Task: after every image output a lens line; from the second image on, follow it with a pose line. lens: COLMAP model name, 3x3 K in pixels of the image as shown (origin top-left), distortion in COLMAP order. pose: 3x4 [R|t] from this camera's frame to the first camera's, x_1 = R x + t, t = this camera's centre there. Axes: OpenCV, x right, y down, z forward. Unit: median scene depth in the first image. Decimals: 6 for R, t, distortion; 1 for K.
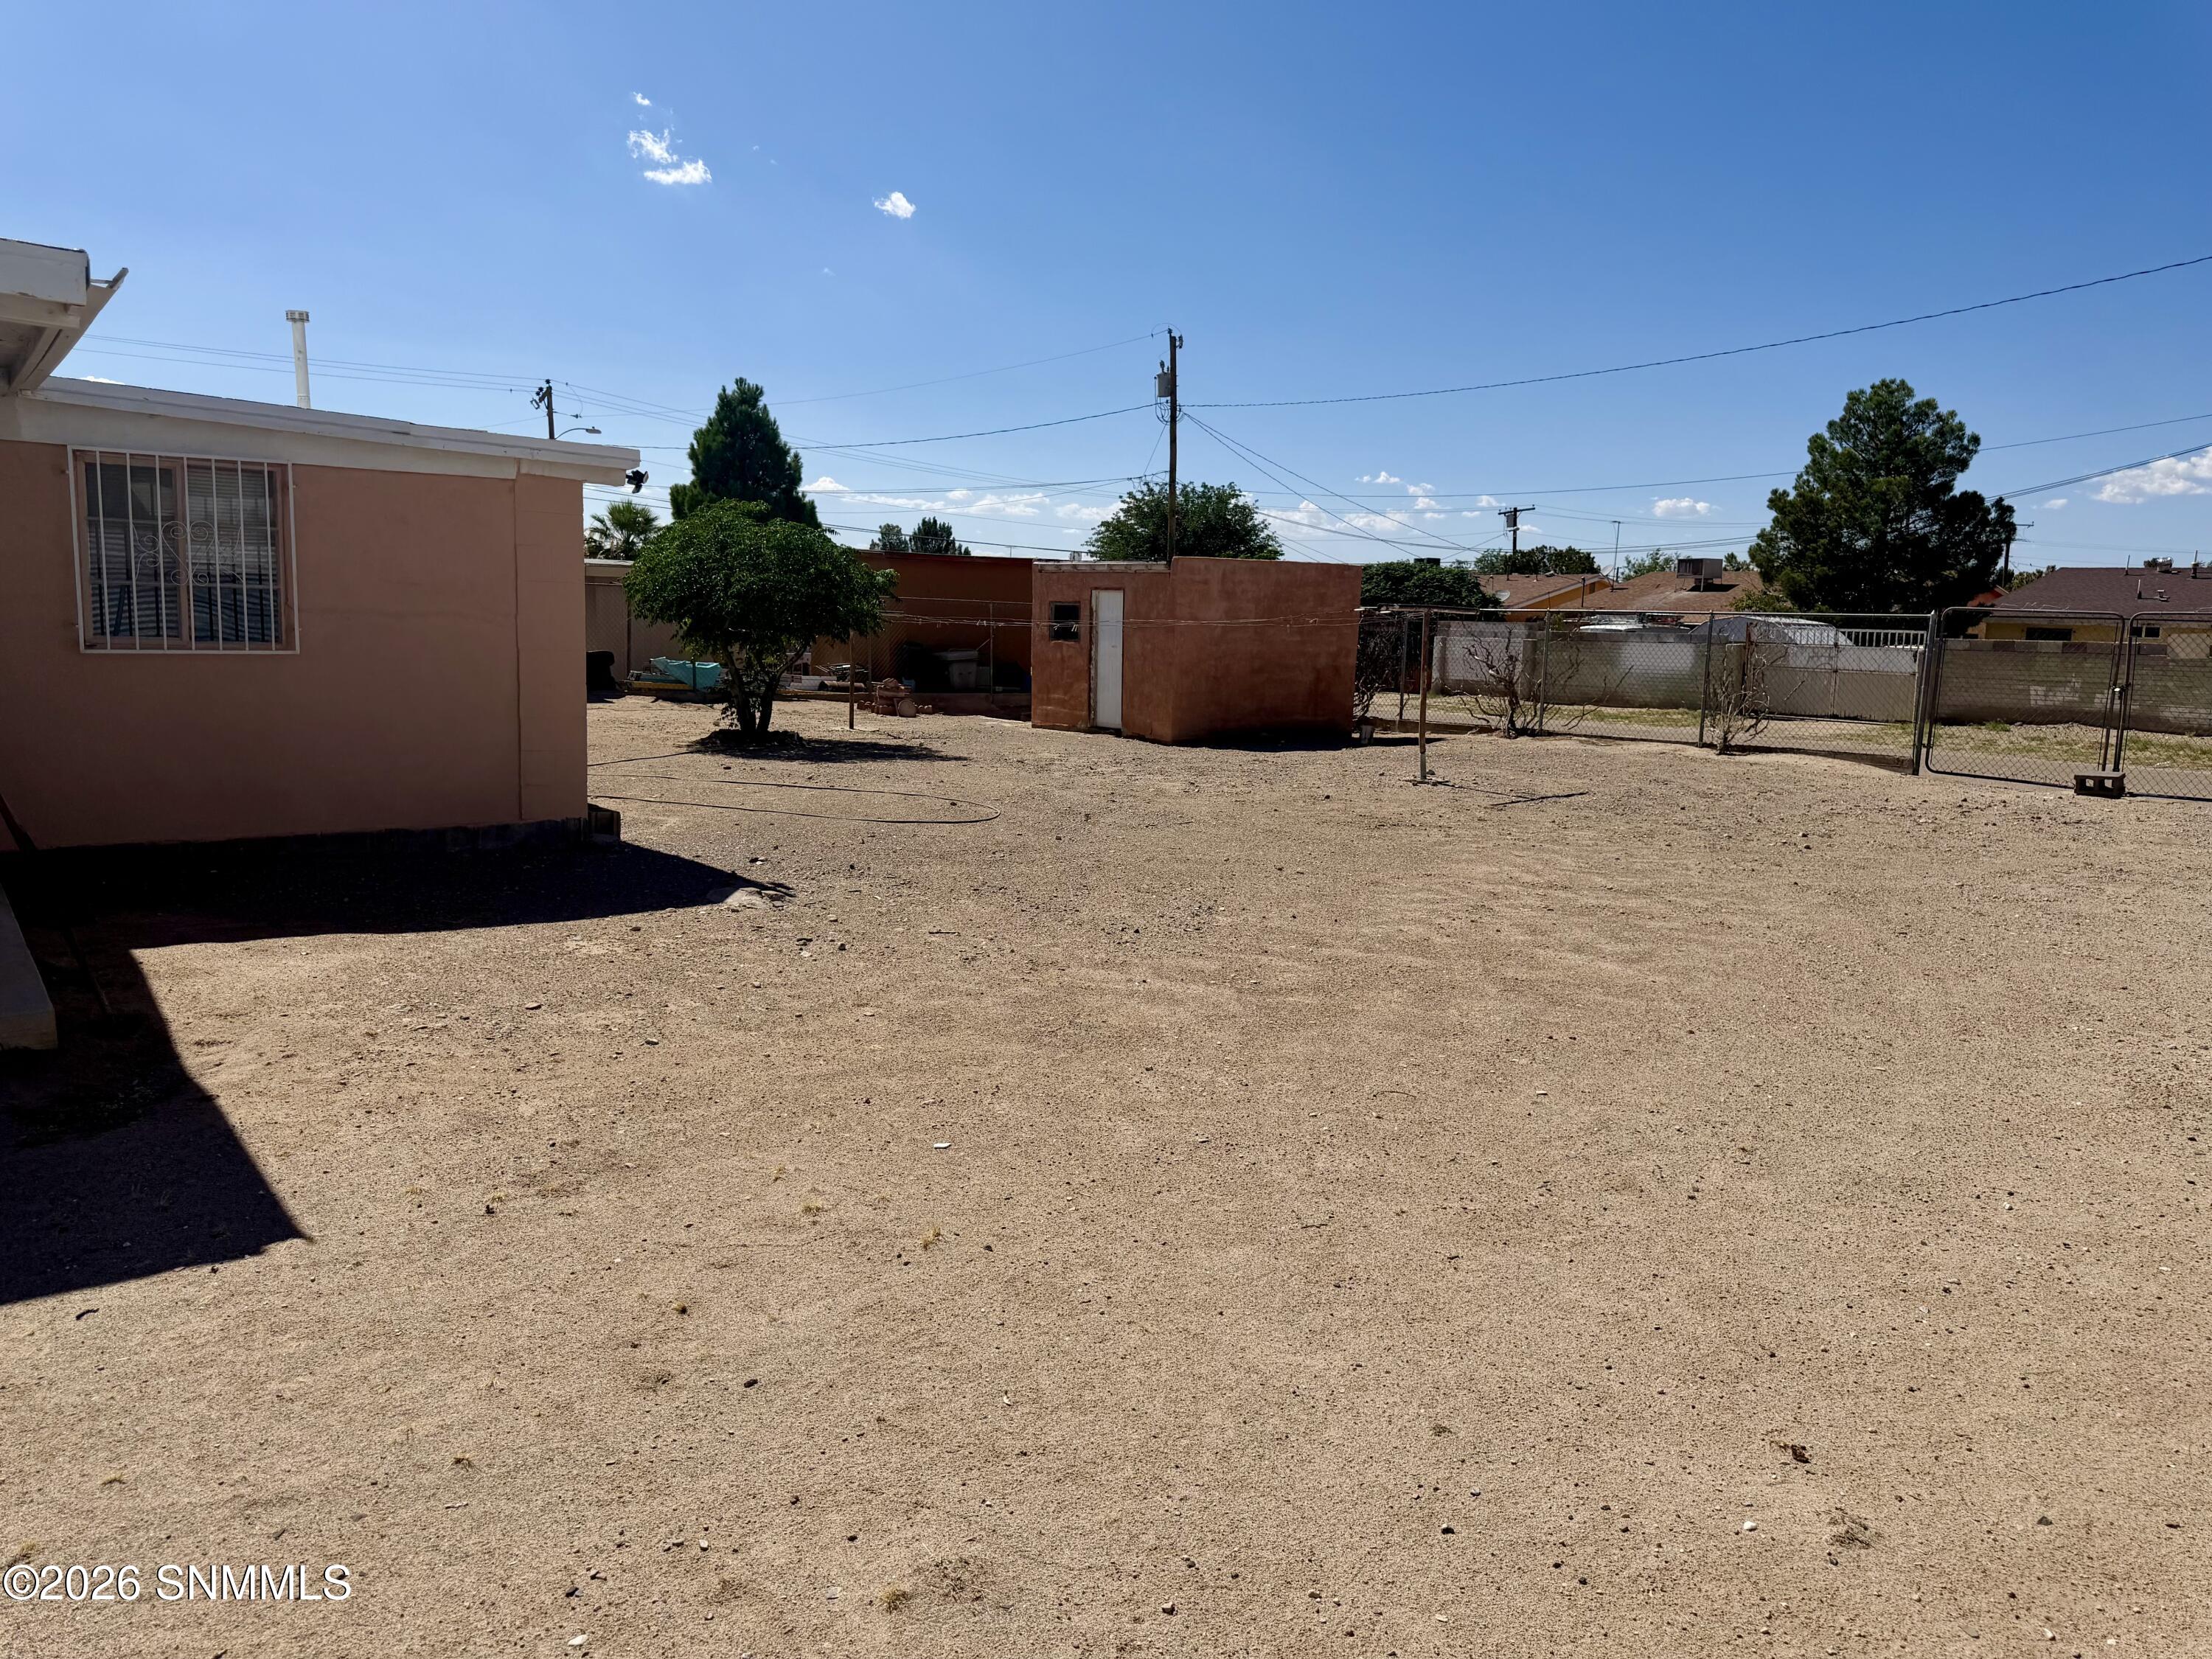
lens RADIAL K [[1554.4, 0, 1102.4], [0, 1554.4, 834.0], [0, 0, 1]] dist [0.099813, -0.145775]
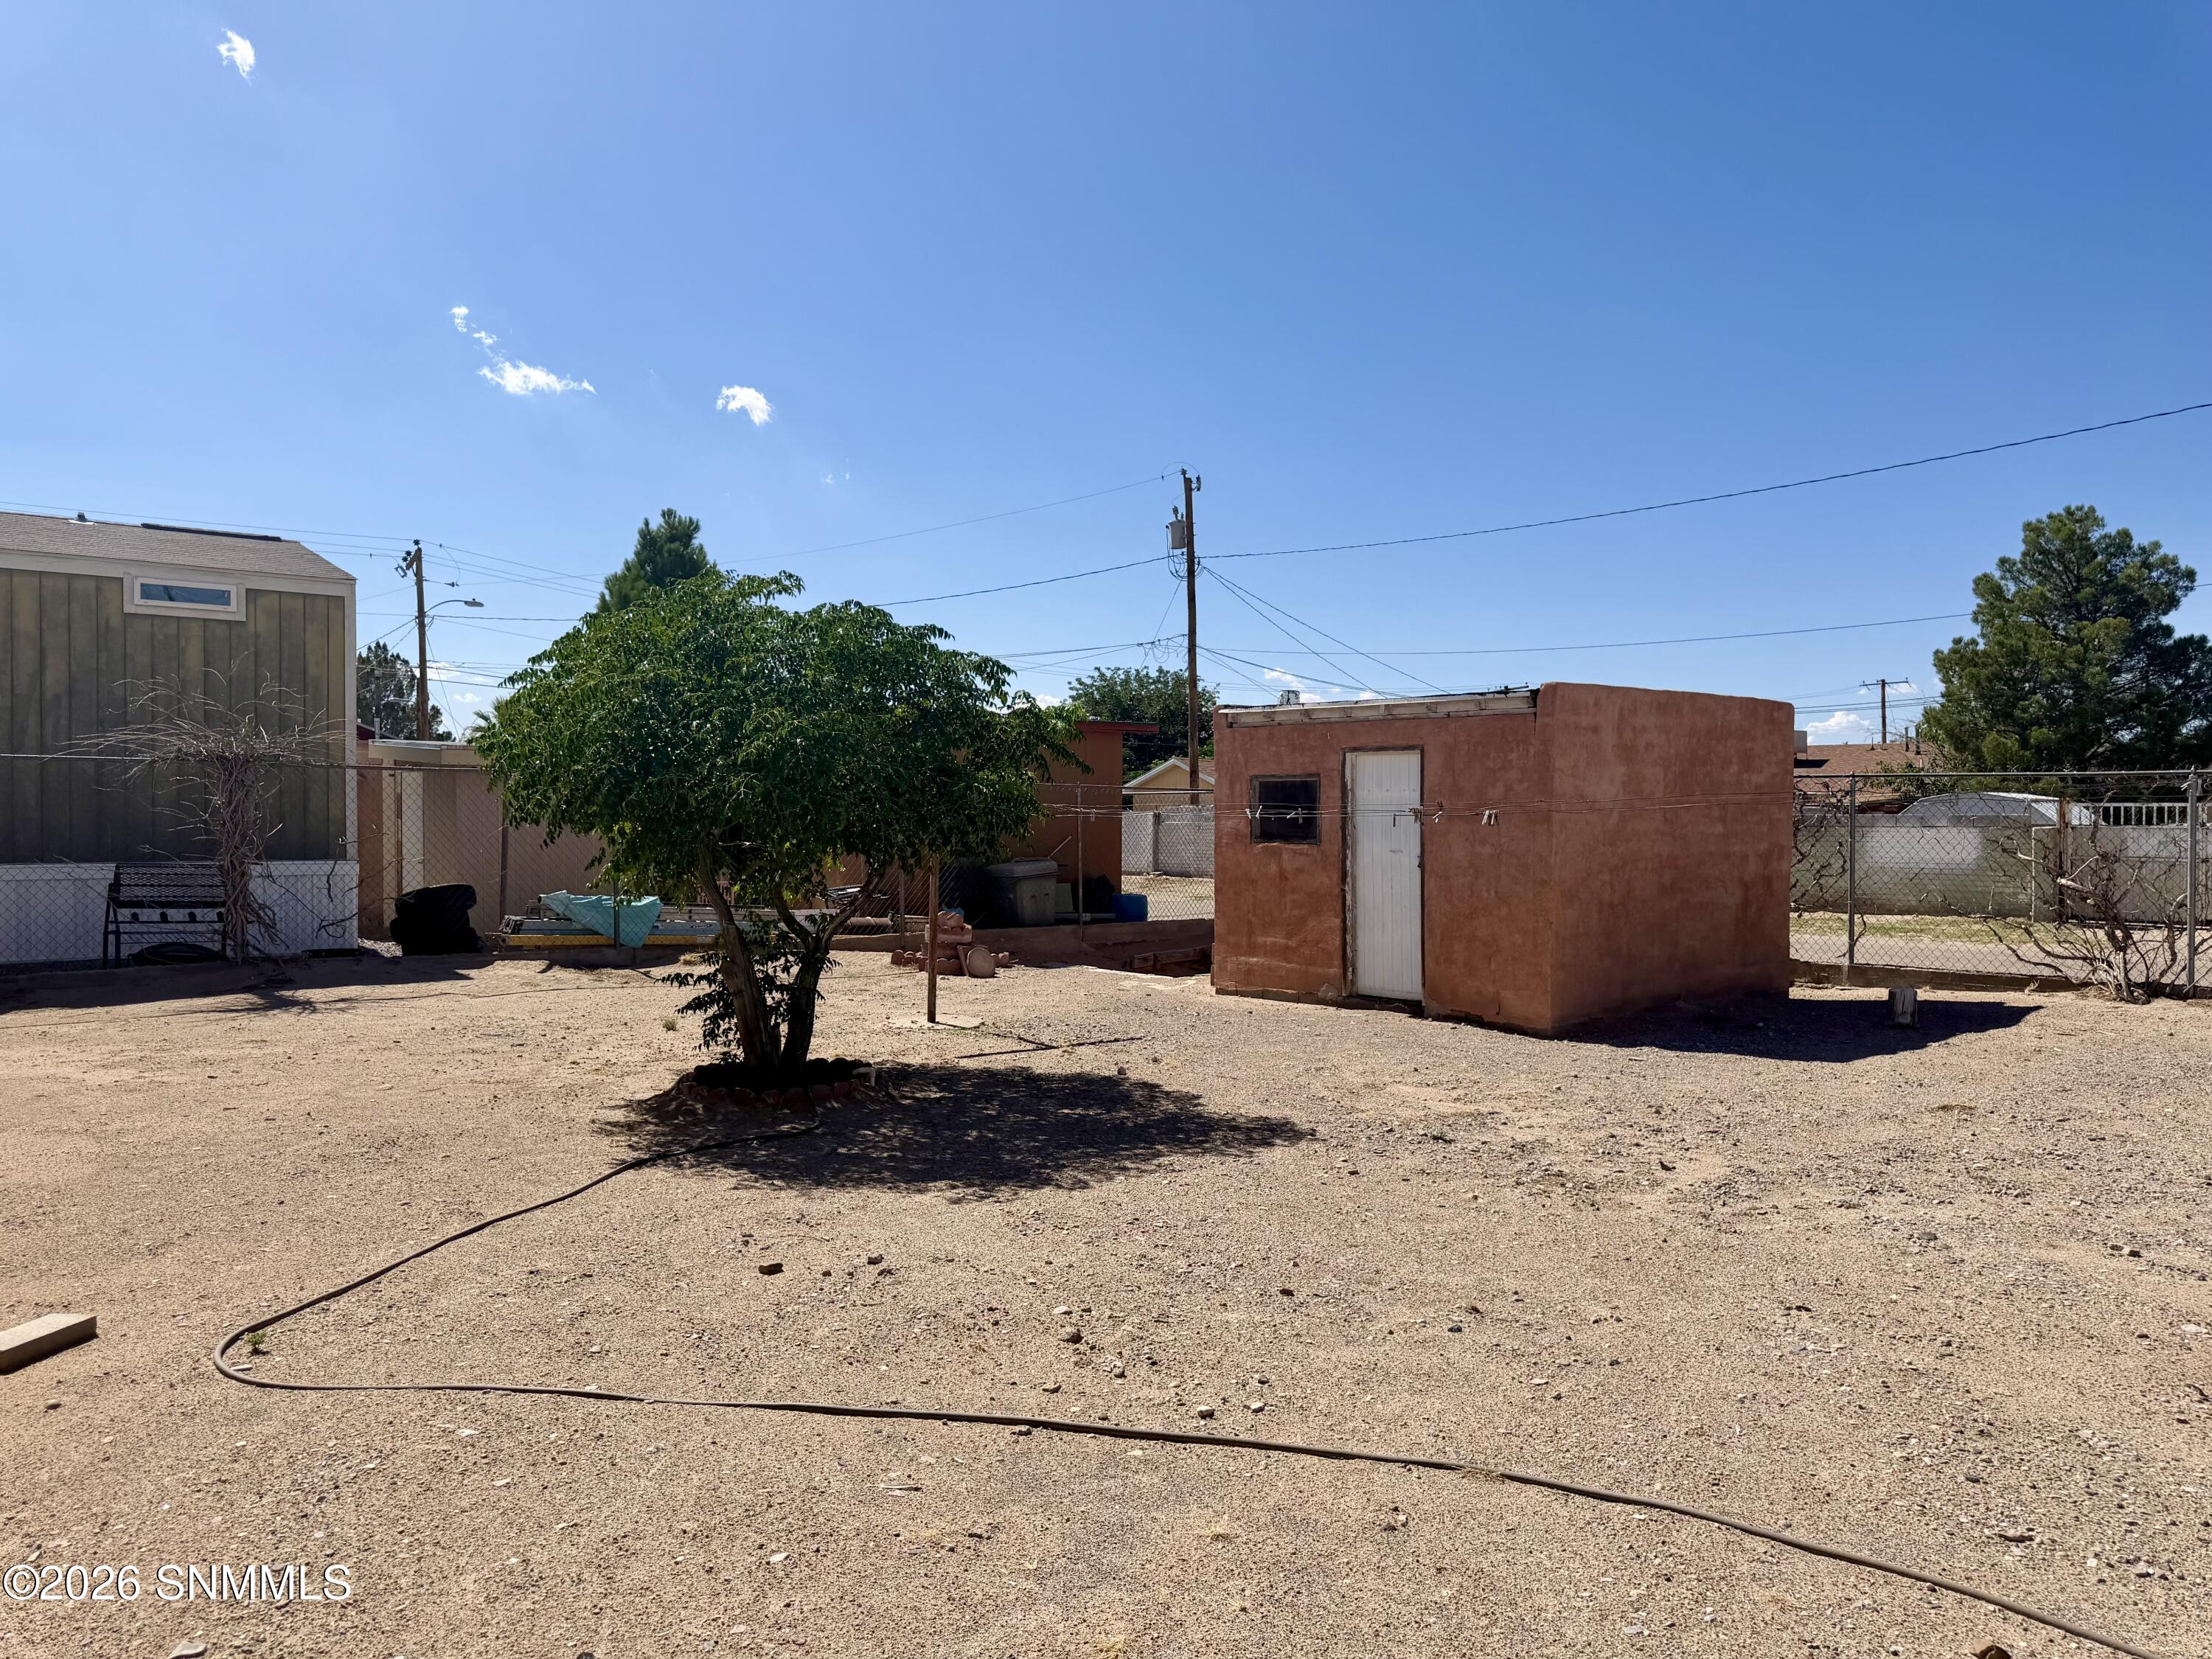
lens RADIAL K [[1554.4, 0, 1102.4], [0, 1554.4, 834.0], [0, 0, 1]] dist [0.099813, -0.145775]
pose [[0.997618, -0.024299, 0.064555, -0.127787], [0.032195, 0.991729, -0.124243, -0.059313], [-0.061002, 0.126026, 0.990150, 0.443161]]
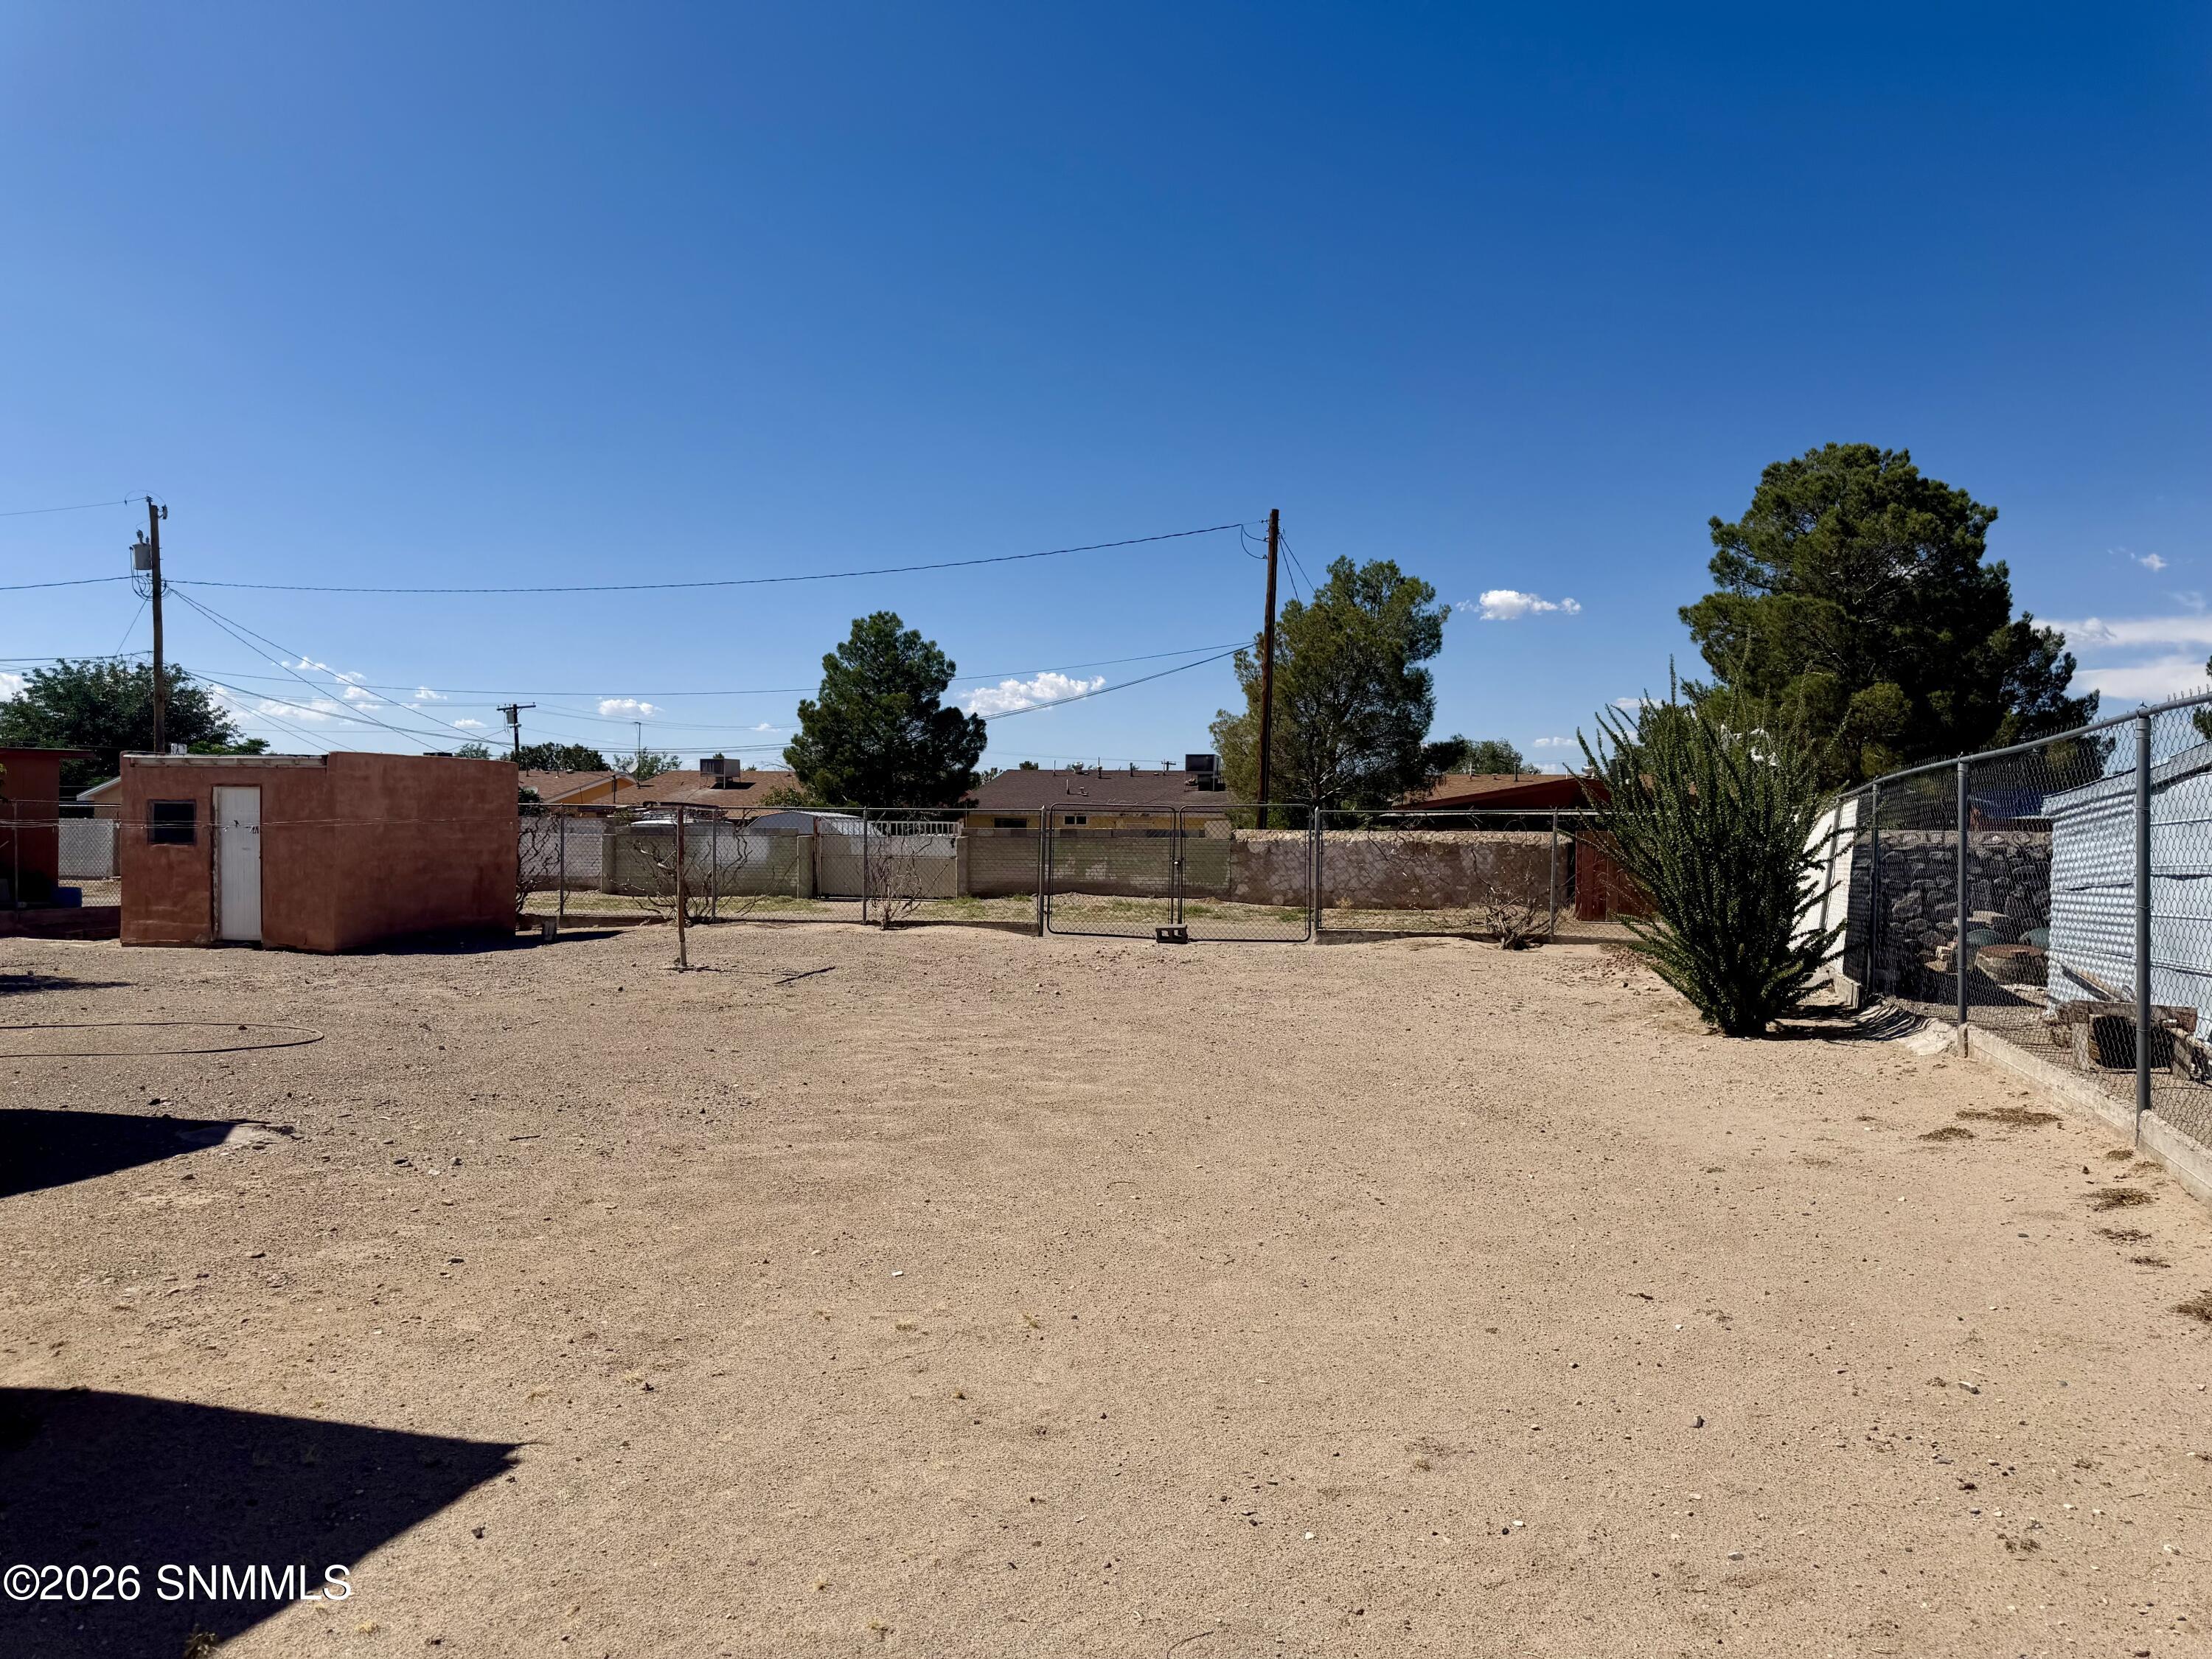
lens RADIAL K [[1554.4, 0, 1102.4], [0, 1554.4, 834.0], [0, 0, 1]] dist [0.099813, -0.145775]
pose [[0.801954, -0.019925, 0.597054, -0.134999], [0.093212, 0.991376, -0.092117, -0.000128], [-0.590069, 0.129526, 0.796895, -0.010238]]
